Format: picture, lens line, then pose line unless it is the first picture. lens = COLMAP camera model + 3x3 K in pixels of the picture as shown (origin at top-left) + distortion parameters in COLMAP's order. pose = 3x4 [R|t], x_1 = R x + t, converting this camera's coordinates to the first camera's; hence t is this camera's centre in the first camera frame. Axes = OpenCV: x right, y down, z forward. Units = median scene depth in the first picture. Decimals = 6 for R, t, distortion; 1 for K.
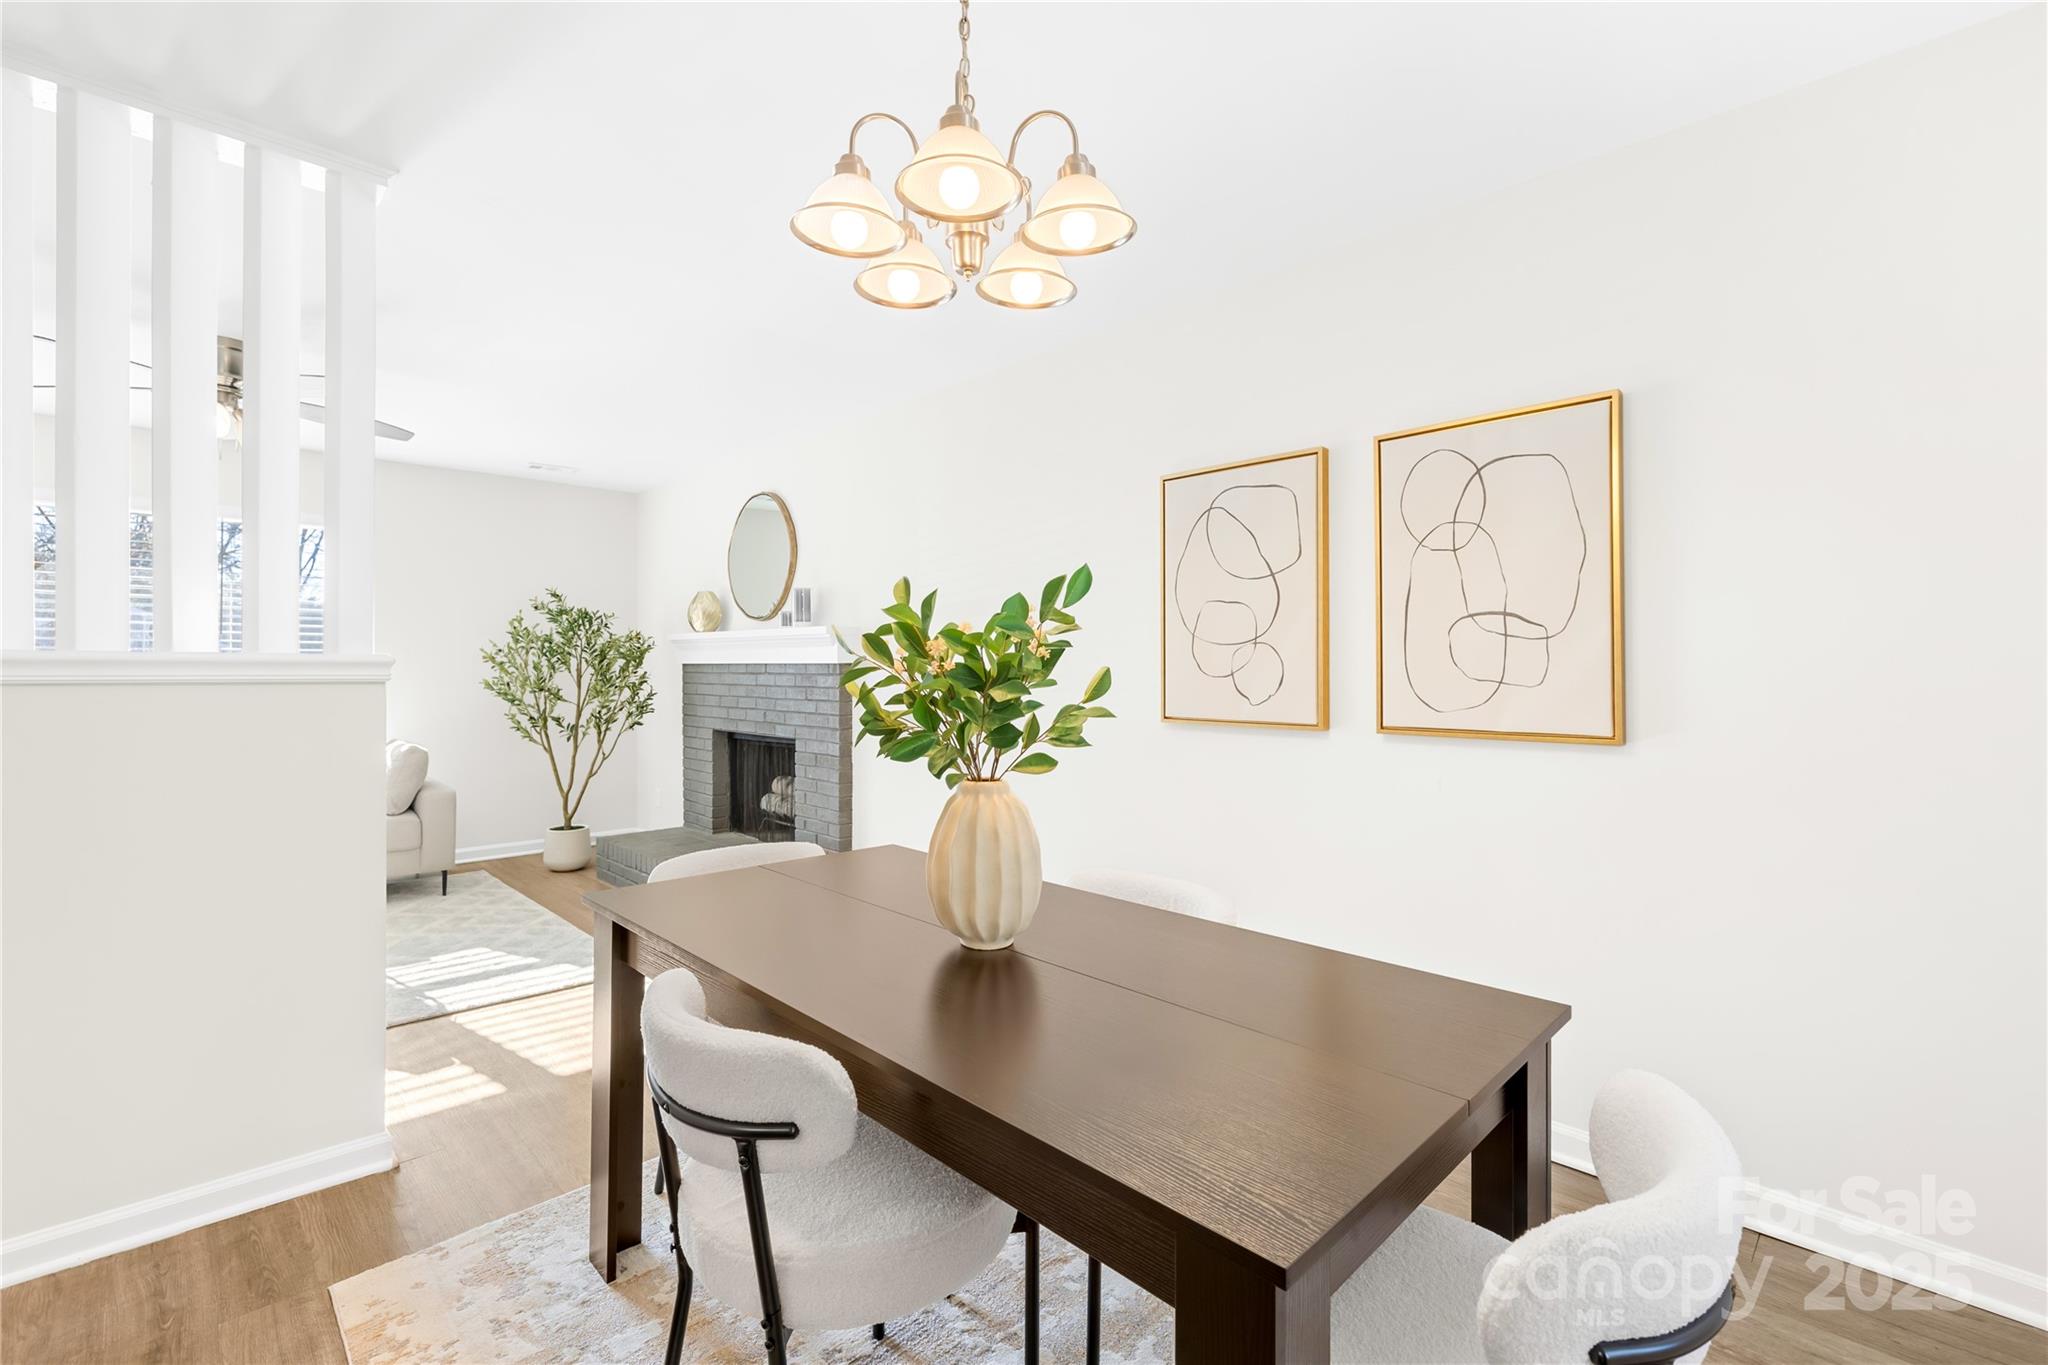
lens RADIAL K [[865.6, 0, 1026.2], [0, 865.6, 671.5], [0, 0, 1]] dist [0.004366, -0.000741]
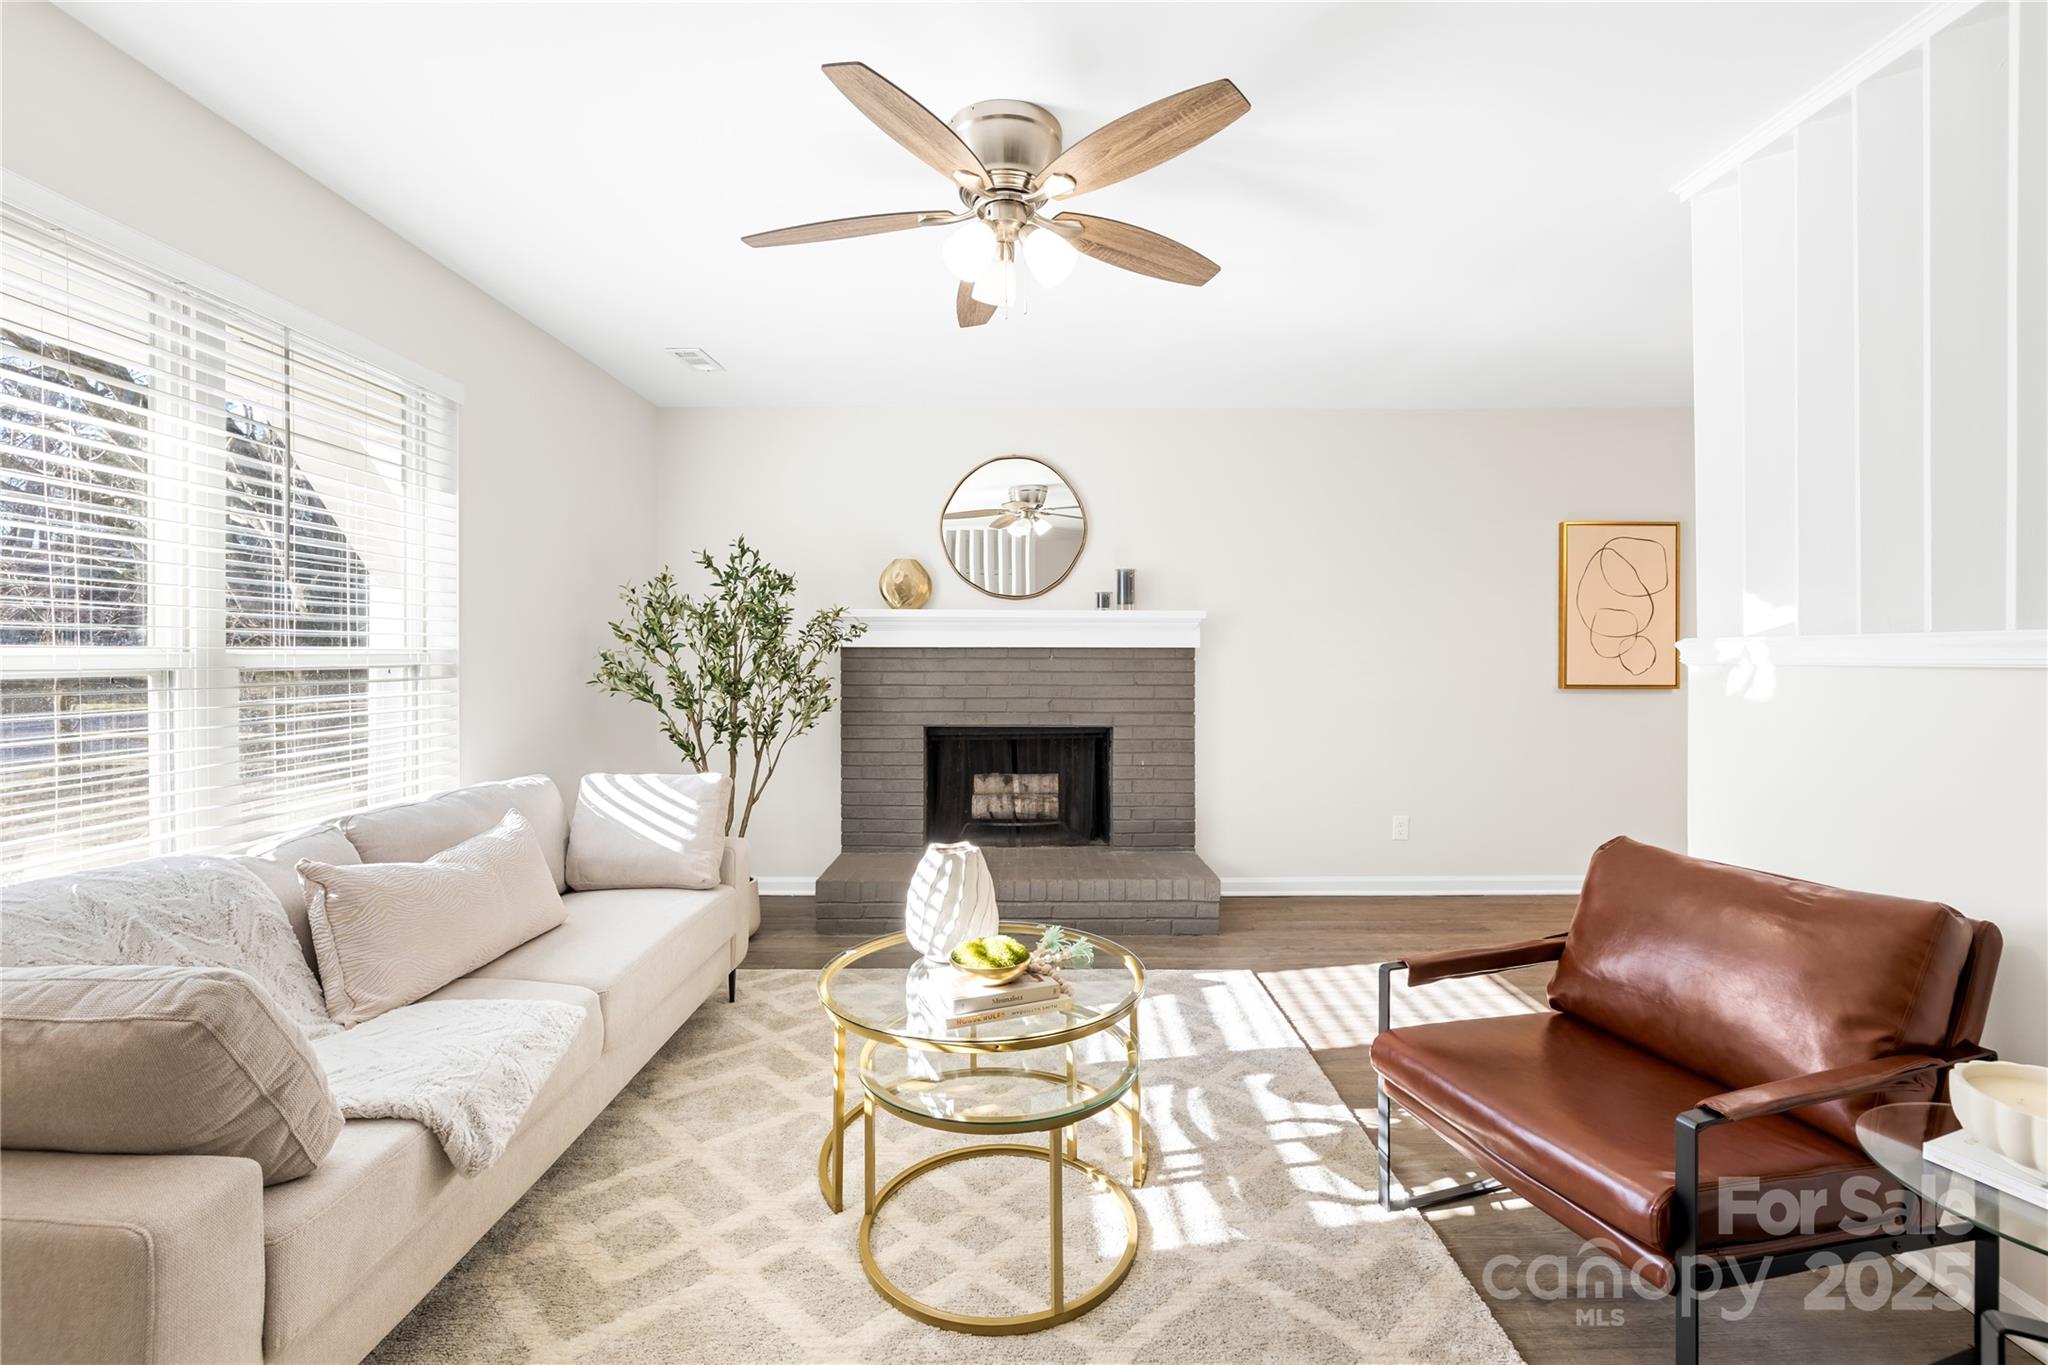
lens RADIAL K [[865.6, 0, 1026.1], [0, 865.6, 652.7], [0, 0, 1]] dist [0.004366, -0.000741]
pose [[0.708598, -0.002602, 0.705608, -1.014454], [0.002769, 0.999996, 0.000907, -0.004424], [-0.705607, 0.001312, 0.708602, 0.398236]]
